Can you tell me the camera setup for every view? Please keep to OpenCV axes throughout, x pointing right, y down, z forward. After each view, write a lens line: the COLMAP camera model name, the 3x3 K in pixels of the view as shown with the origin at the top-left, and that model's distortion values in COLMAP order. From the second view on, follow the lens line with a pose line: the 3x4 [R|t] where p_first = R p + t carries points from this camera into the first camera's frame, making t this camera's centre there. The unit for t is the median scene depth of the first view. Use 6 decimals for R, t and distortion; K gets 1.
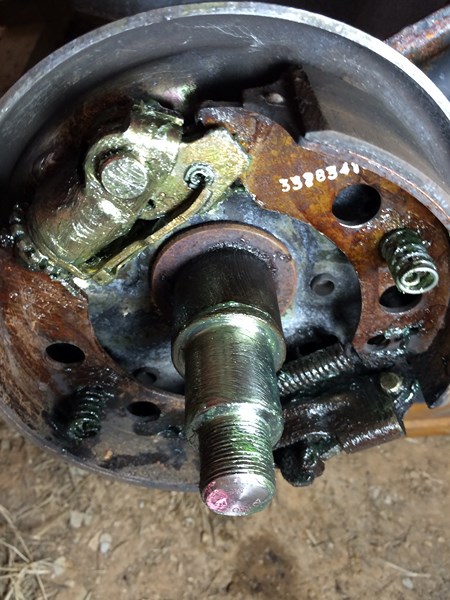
lens RADIAL K [[508.1, 0, 227.3], [0, 508.1, 277.5], [0, 0, 1]] dist [0.012649, -0.008146]
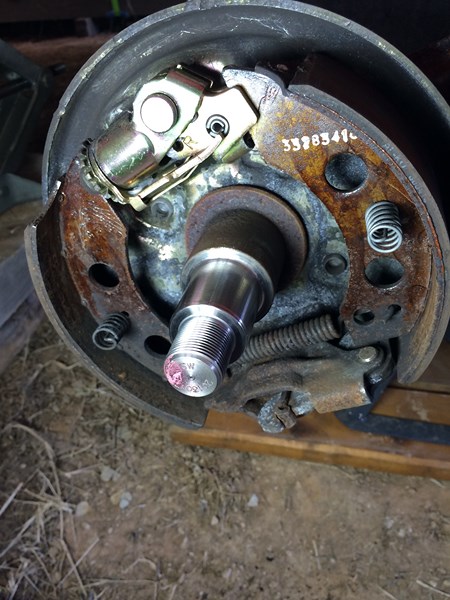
lens RADIAL K [[502.8, 0, 243.3], [0, 502.8, 277.4], [0, 0, 1]] dist [0.015113, 0.003988]
pose [[0.966383, 0.176644, -0.186818, 0.287931], [-0.195503, 0.976771, -0.087730, 0.248068], [0.166981, 0.121304, 0.978470, -0.156166]]
